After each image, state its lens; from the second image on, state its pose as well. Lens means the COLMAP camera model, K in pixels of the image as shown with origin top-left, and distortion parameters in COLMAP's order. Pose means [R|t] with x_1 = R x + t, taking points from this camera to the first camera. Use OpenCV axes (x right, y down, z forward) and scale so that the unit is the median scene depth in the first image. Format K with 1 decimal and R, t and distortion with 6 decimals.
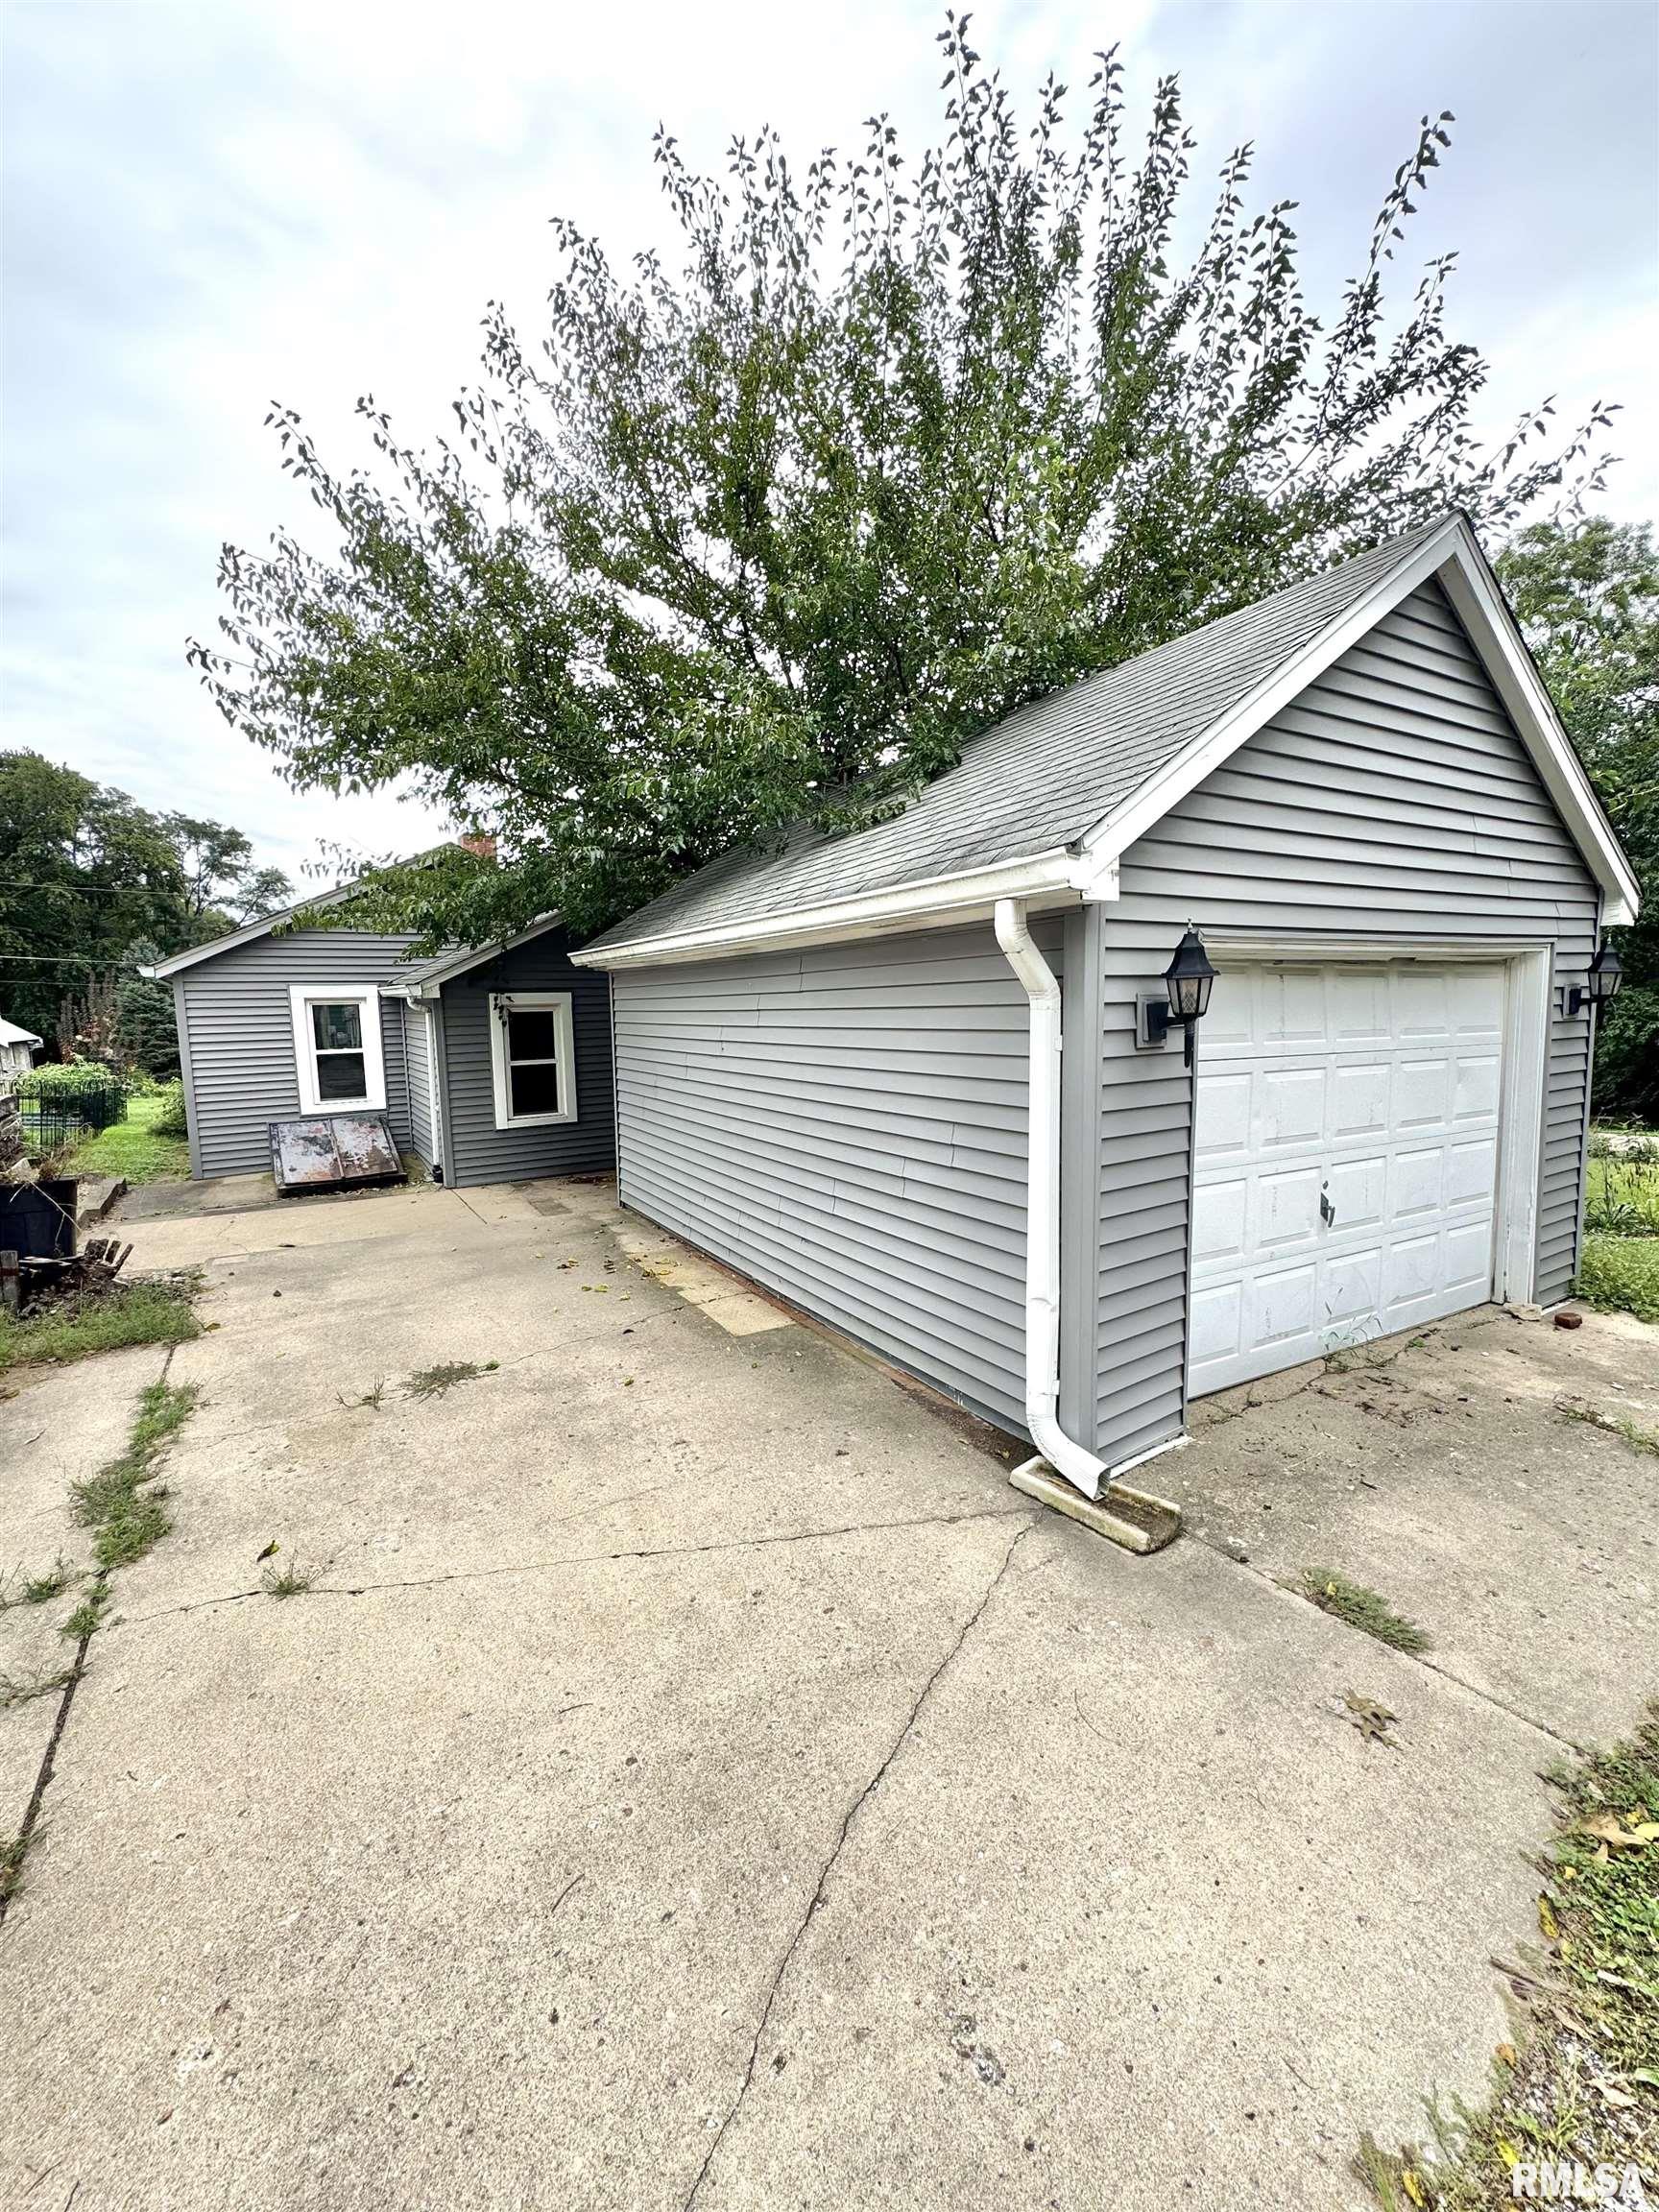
lens RADIAL K [[895.6, 0, 829.5], [0, 895.6, 1106.0], [0, 0, 1]] dist [0.000932, 0.000166]
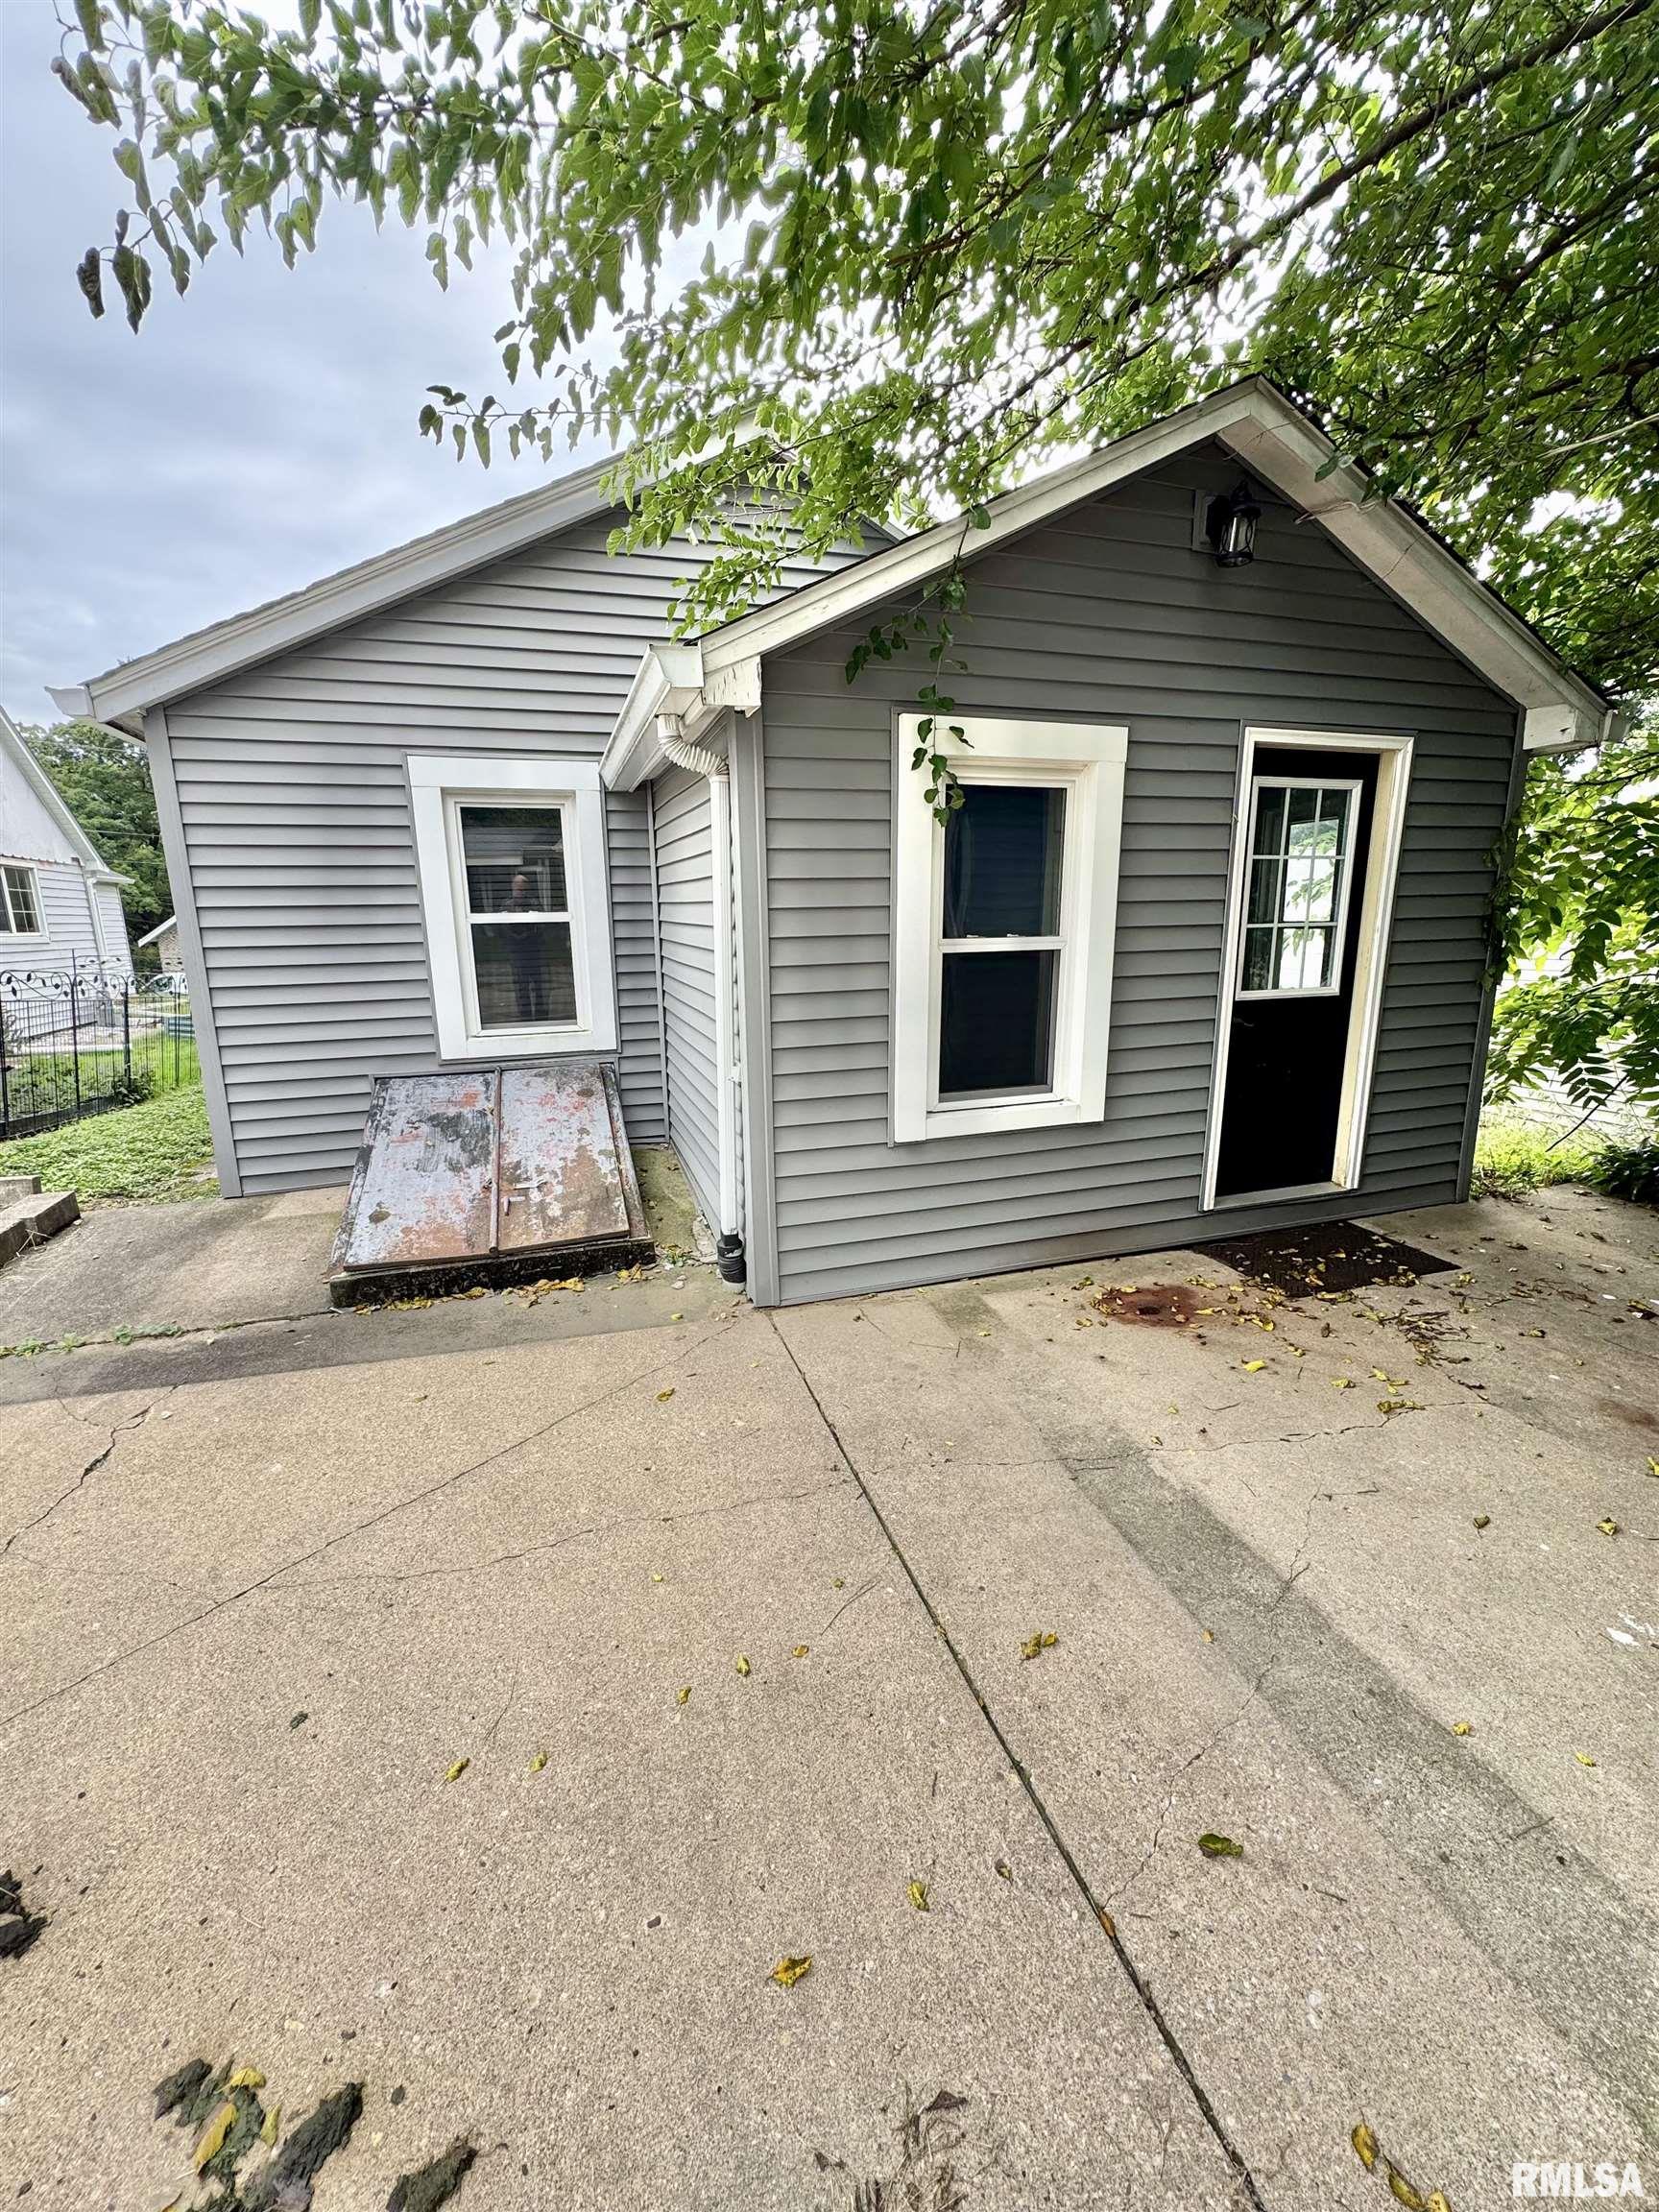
lens RADIAL K [[895.6, 0, 829.5], [0, 895.6, 1106.0], [0, 0, 1]] dist [0.000932, 0.000166]
pose [[0.964760, 0.061117, -0.255937, -0.314827], [-0.034601, 0.993672, 0.106855, -0.023661], [0.260848, -0.094234, 0.960770, 0.680599]]
